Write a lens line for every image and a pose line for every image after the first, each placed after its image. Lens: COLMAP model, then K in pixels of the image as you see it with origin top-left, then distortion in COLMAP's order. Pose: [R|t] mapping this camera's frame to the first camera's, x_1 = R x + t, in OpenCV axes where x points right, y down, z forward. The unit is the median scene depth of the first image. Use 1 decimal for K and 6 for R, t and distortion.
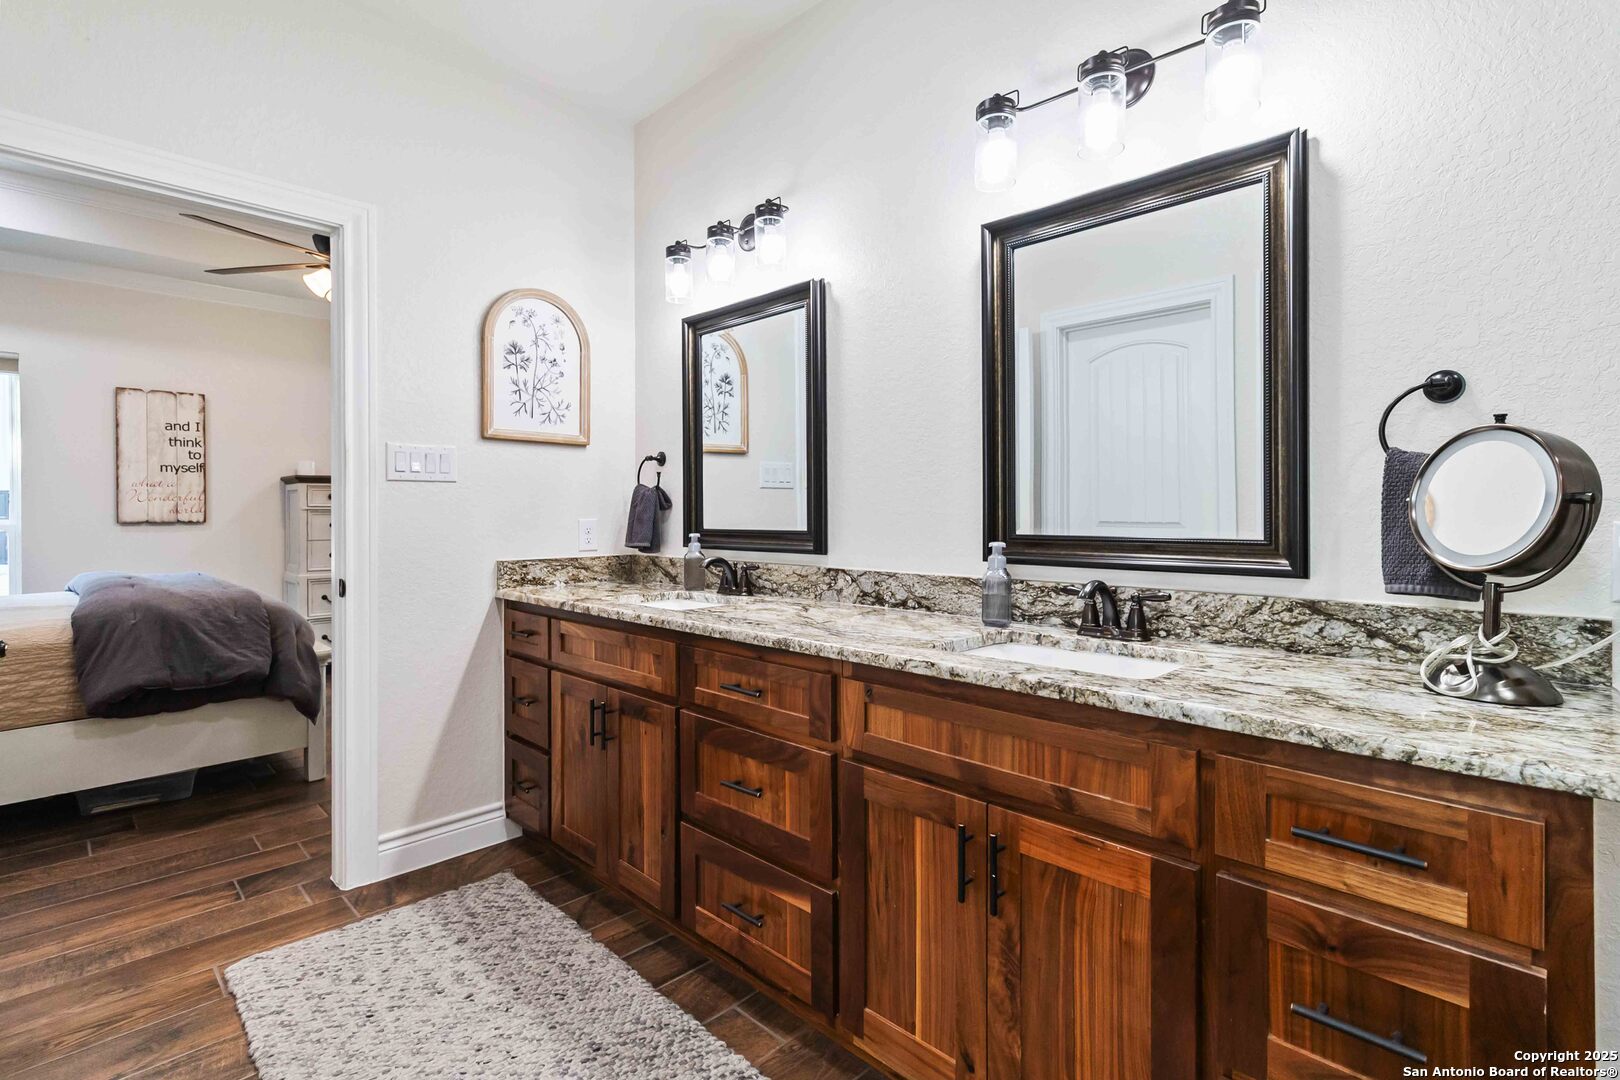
lens RADIAL K [[762.9, 0, 818.2], [0, 762.9, 515.2], [0, 0, 1]] dist [0.005270, -0.000284]
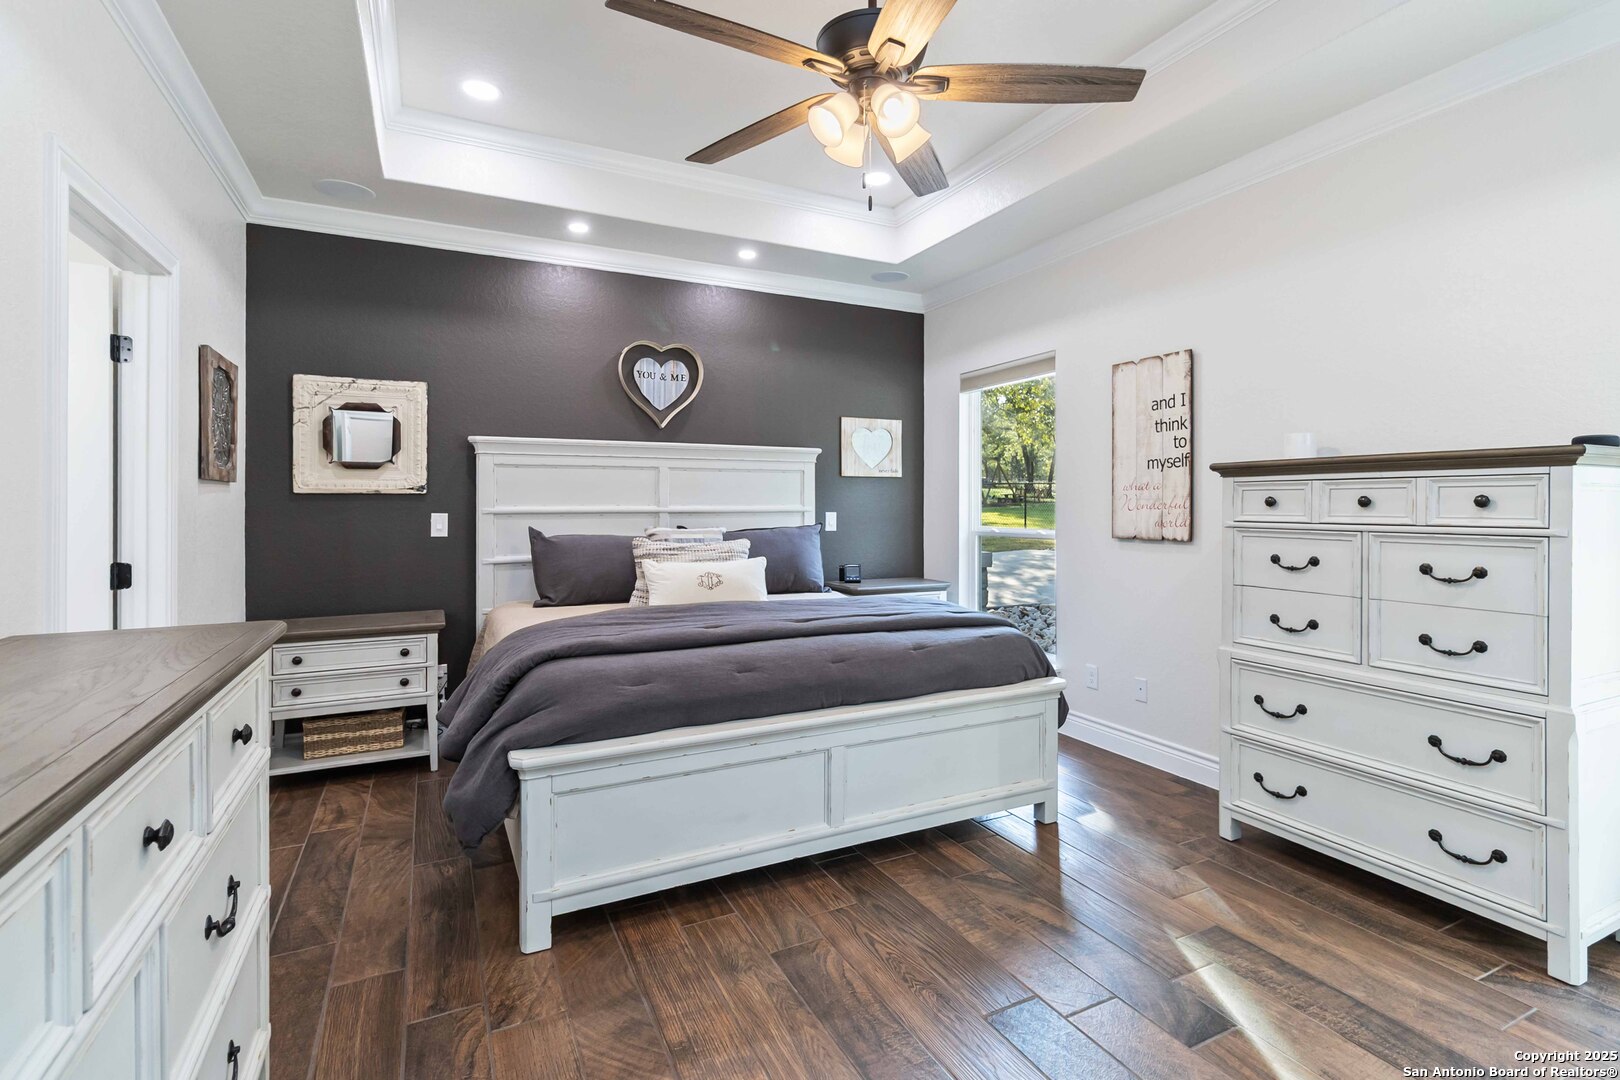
lens RADIAL K [[762.9, 0, 818.2], [0, 762.9, 515.2], [0, 0, 1]] dist [0.005270, -0.000284]
pose [[-0.309851, 0.014775, -0.950670, -0.071827], [-0.003544, 0.999854, 0.016695, -0.023873], [0.950779, 0.008542, -0.309753, 0.914331]]
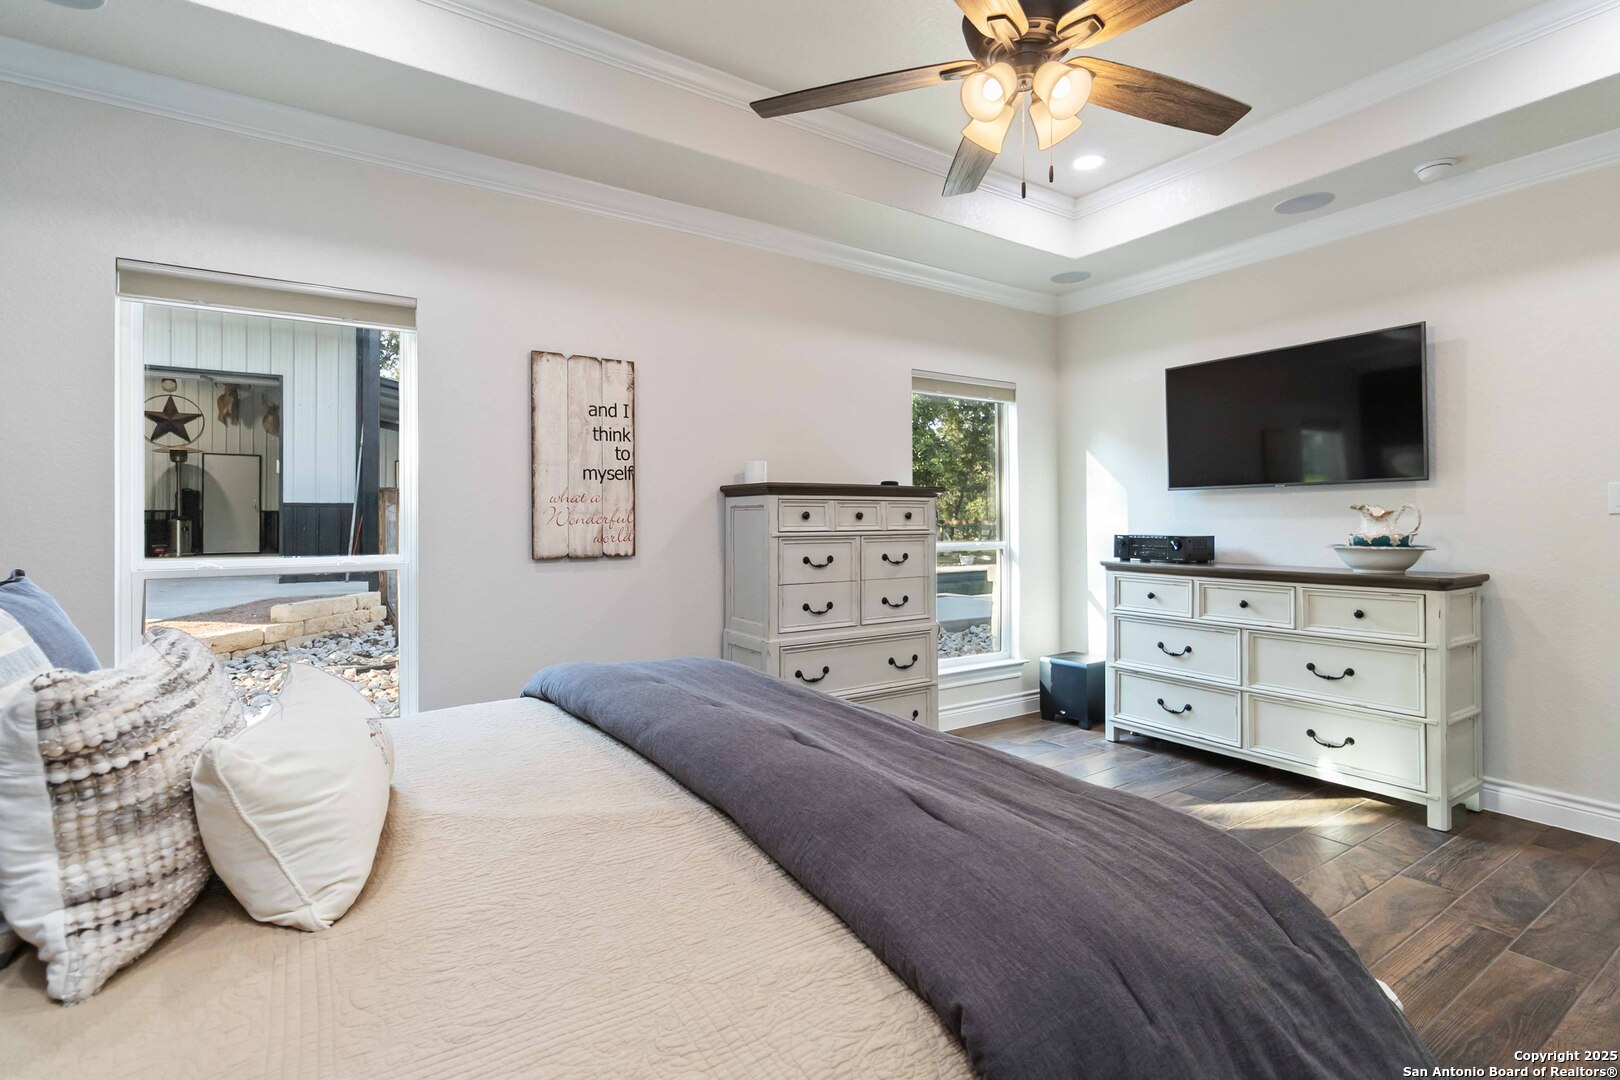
lens RADIAL K [[762.9, 0, 818.2], [0, 762.9, 515.2], [0, 0, 1]] dist [0.005270, -0.000284]
pose [[0.980963, -0.000651, -0.194191, -0.526802], [-0.000248, 0.999989, -0.004604, -0.022947], [0.194192, 0.004564, 0.980953, 0.392234]]
